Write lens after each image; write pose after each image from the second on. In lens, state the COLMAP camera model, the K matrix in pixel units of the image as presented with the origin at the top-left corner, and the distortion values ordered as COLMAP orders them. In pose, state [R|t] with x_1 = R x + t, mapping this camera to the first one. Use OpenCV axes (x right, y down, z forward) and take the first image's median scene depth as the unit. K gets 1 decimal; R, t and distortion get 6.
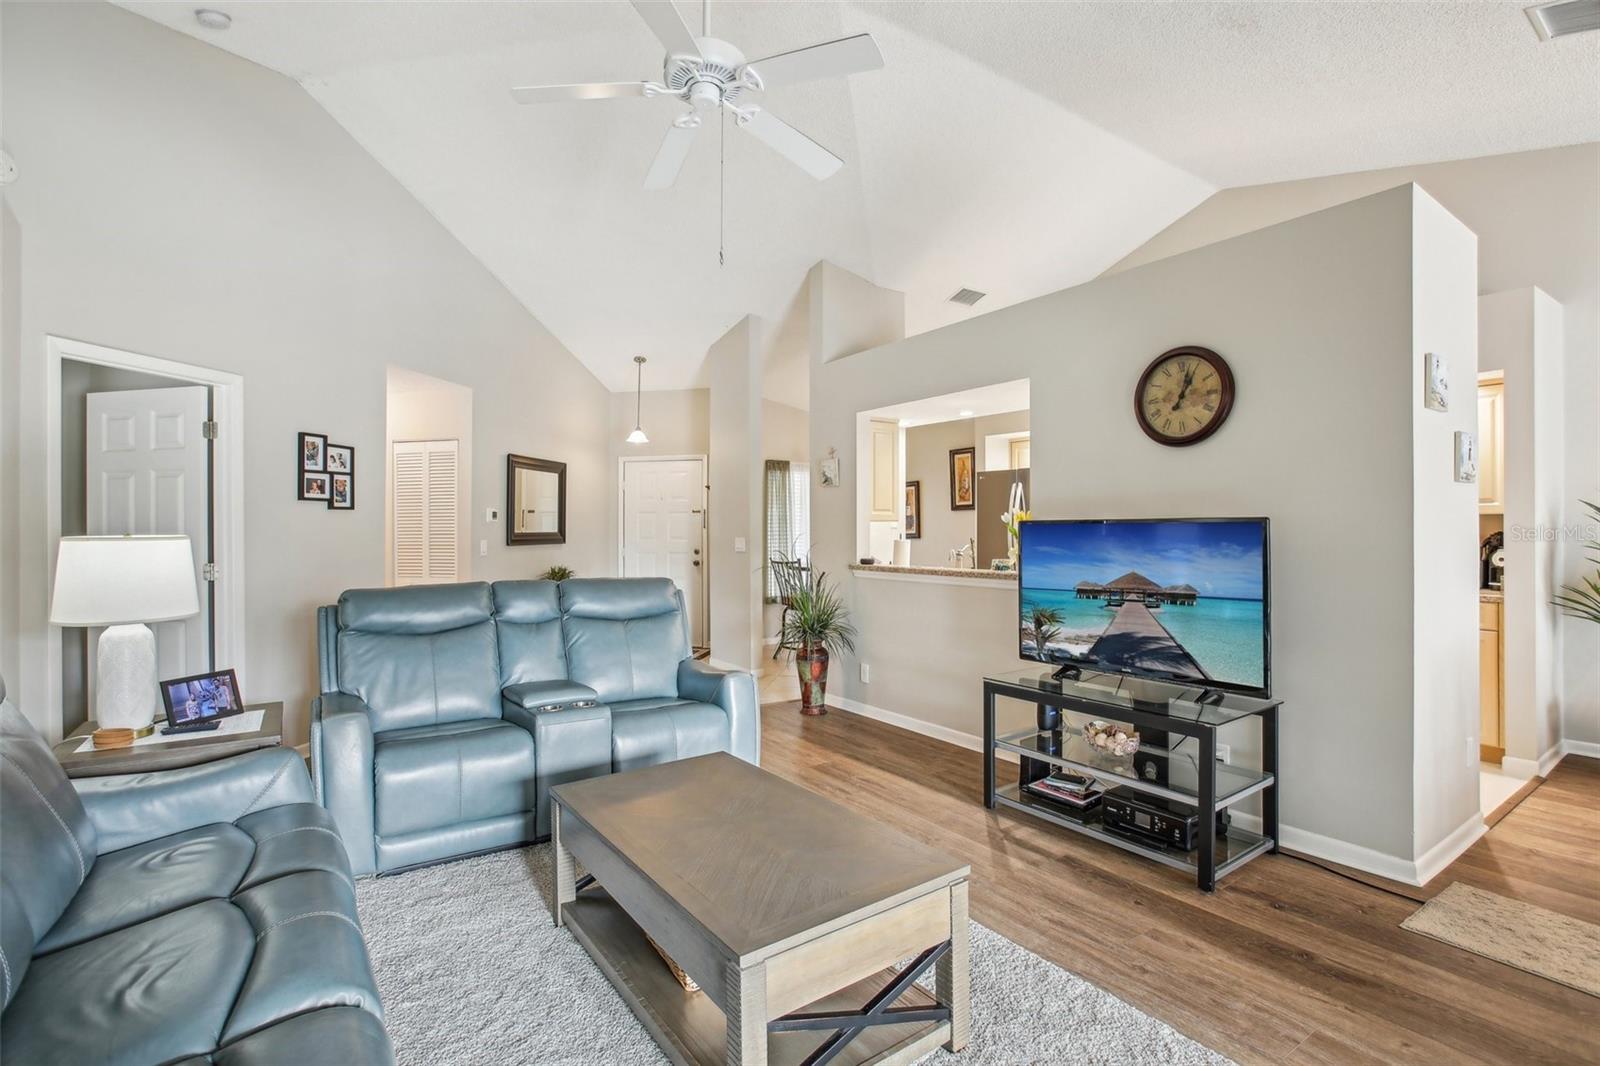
lens RADIAL K [[744.2, 0, 774.3], [0, 744.2, 529.5], [0, 0, 1]] dist [-0.048538, 0.021854]
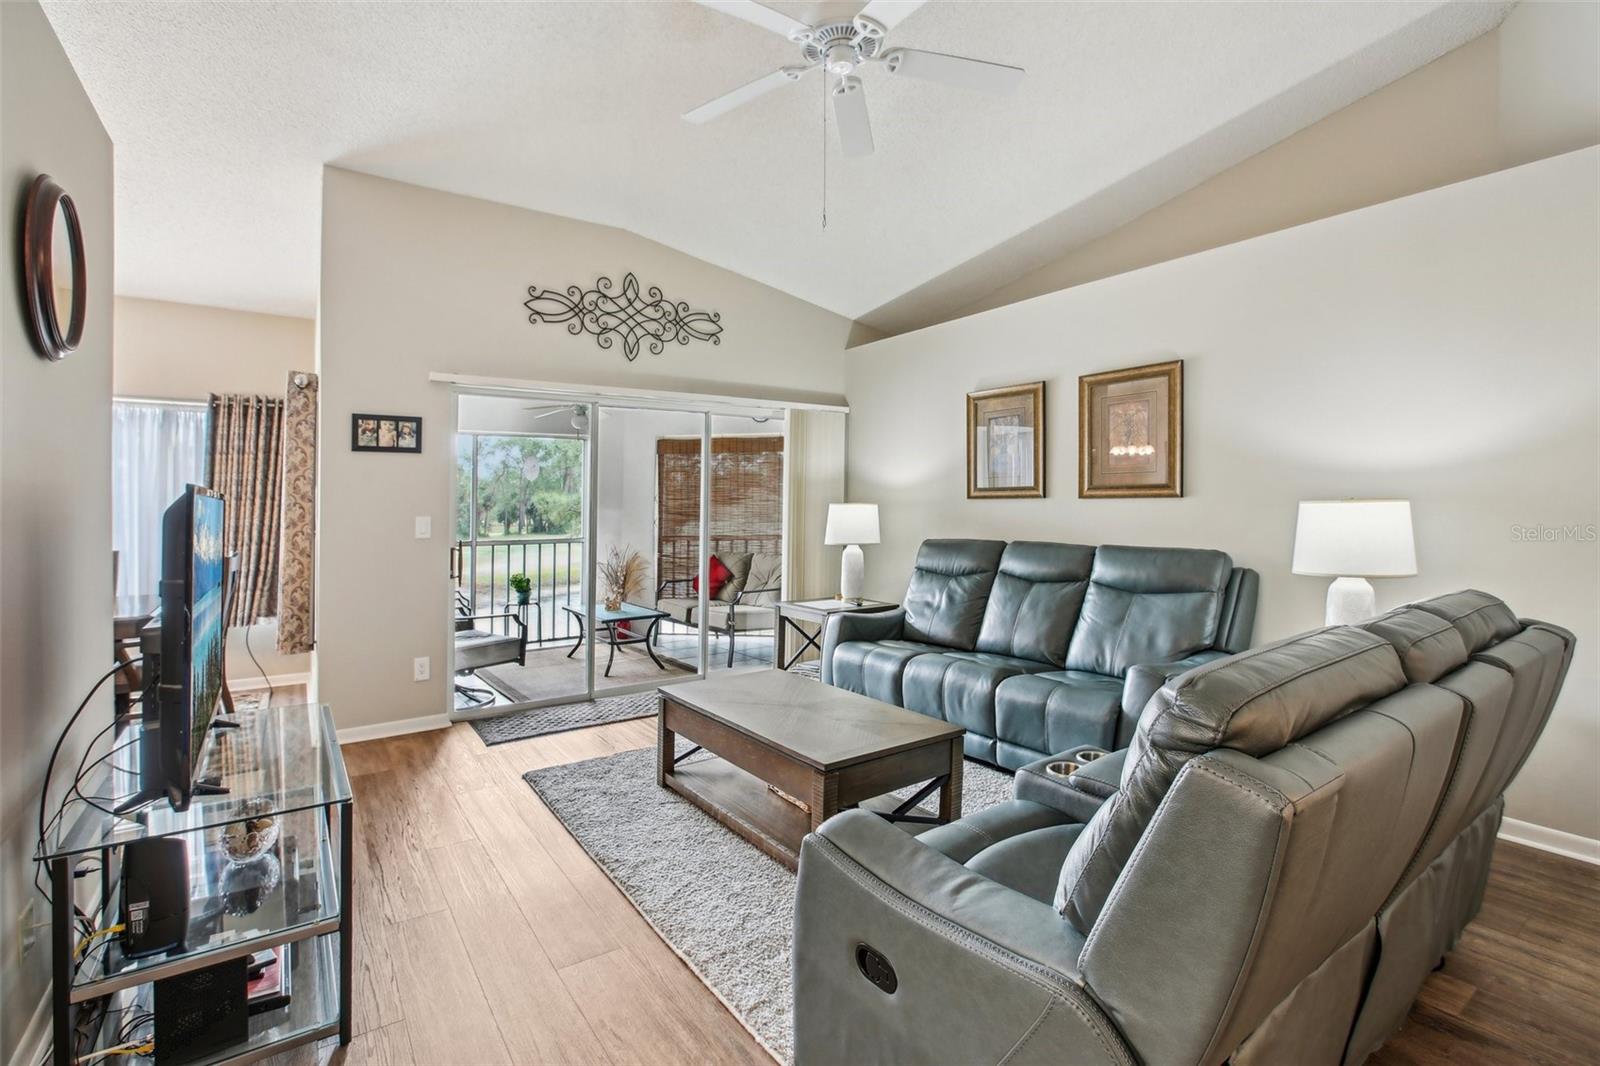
lens RADIAL K [[717.7, 0, 790.2], [0, 717.7, 493.2], [0, 0, 1]] dist [-0.051705, 0.016602]
pose [[-0.999805, 0.010824, -0.016525, -0.004101], [0.011171, 0.999717, -0.021019, 0.007976], [0.016293, -0.021200, -0.999642, 1.150710]]
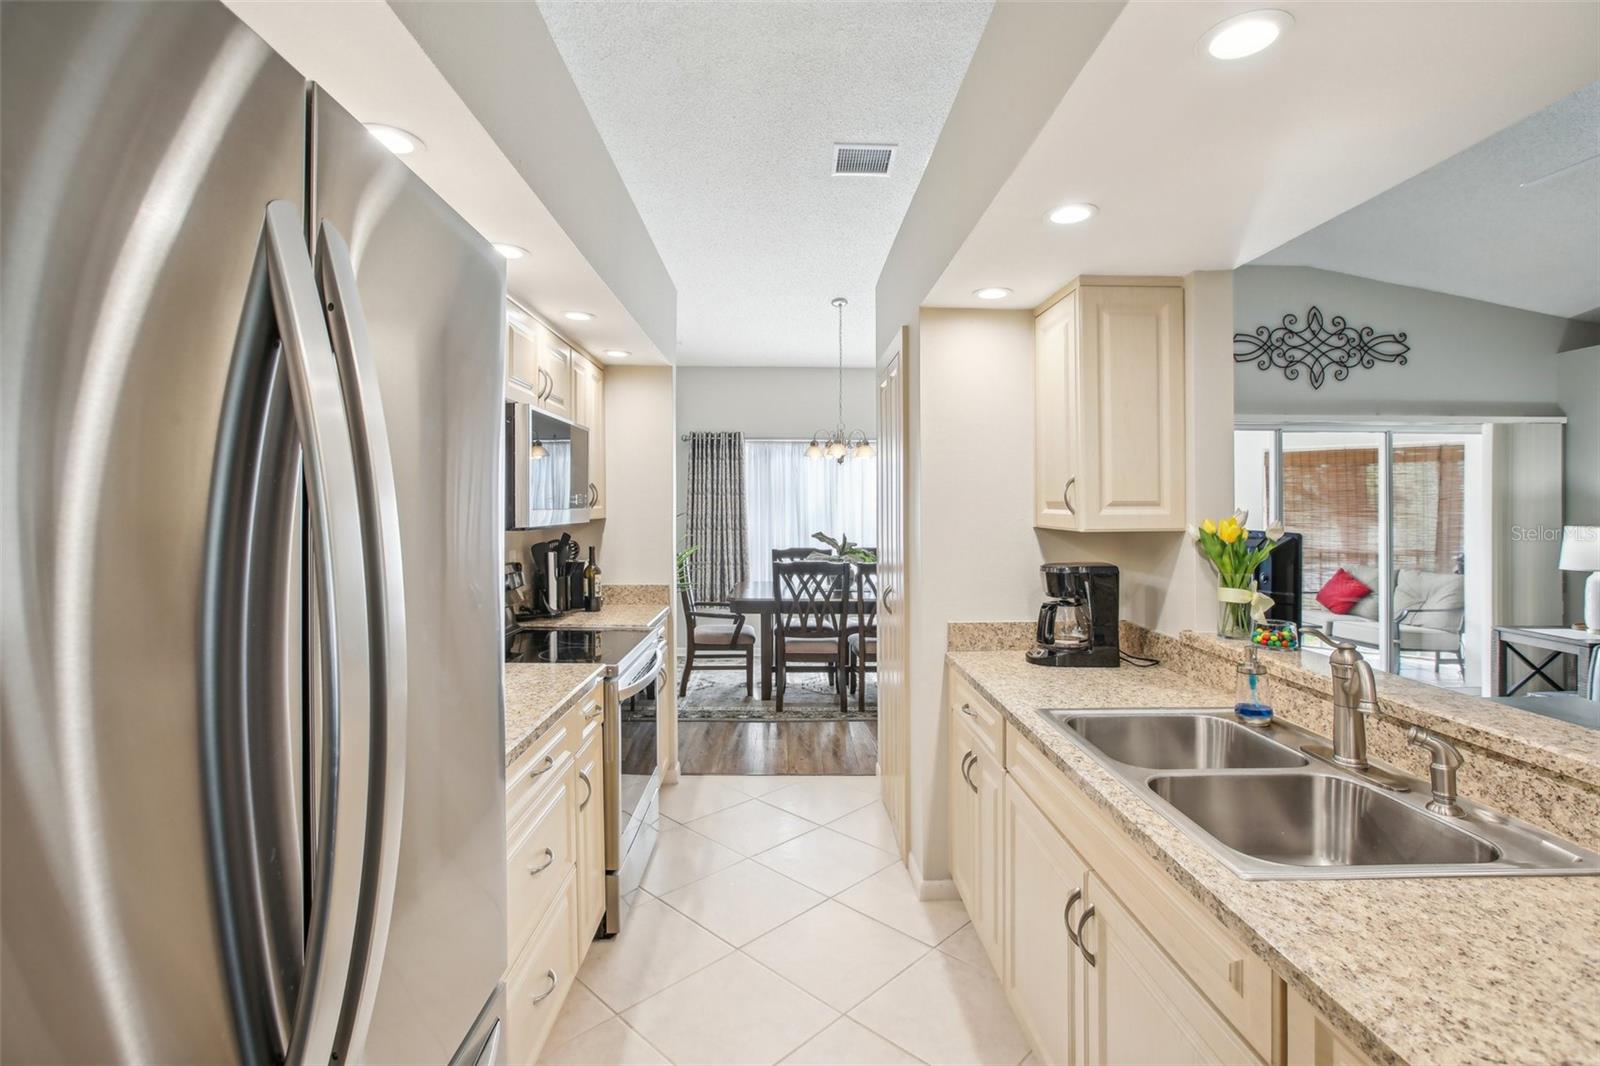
lens RADIAL K [[717.7, 0, 790.2], [0, 717.7, 493.2], [0, 0, 1]] dist [-0.051705, 0.016602]
pose [[-0.837587, 0.008770, 0.546233, 0.322096], [-0.001727, 0.999824, -0.018700, -0.026120], [-0.546301, -0.016606, -0.837425, 1.498582]]
